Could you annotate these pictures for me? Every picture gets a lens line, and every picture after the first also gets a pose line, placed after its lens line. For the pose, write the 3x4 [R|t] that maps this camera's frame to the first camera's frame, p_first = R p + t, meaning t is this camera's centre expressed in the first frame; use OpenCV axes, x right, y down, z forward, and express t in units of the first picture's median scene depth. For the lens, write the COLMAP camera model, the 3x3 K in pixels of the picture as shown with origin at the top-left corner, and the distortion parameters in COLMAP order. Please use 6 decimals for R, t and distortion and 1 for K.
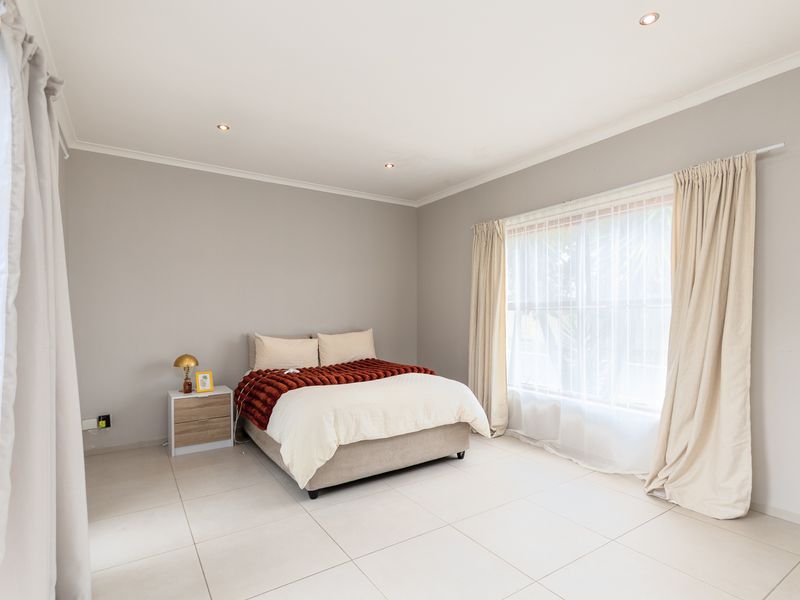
lens RADIAL K [[433.6, 0, 376.7], [0, 433.6, 318.9], [0, 0, 1]] dist [0.001008, 0.000294]
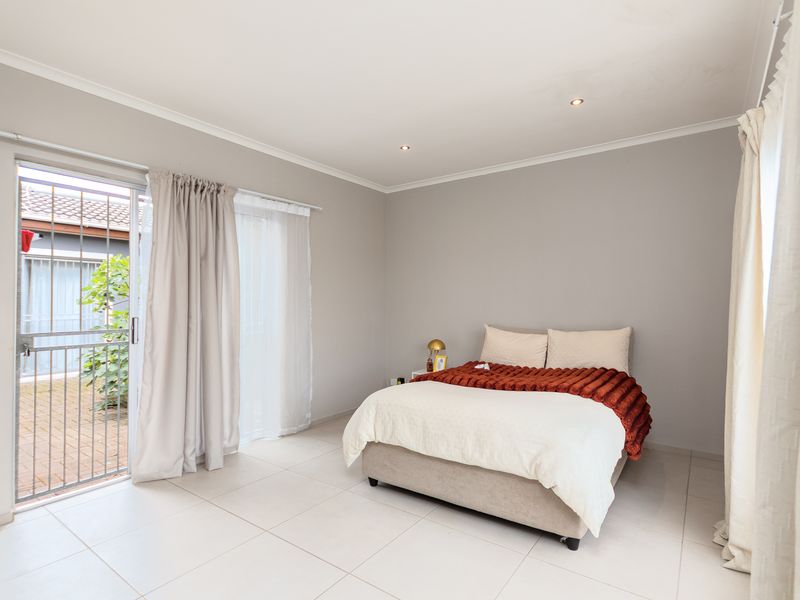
lens RADIAL K [[415.1, 0, 415.6], [0, 415.1, 304.3], [0, 0, 1]] dist [-0.000191, 0.000455]
pose [[0.392710, 0.007703, -0.919630, 0.572513], [-0.016098, 0.999869, 0.001501, -0.012004], [0.919521, 0.014215, 0.392783, 0.512700]]
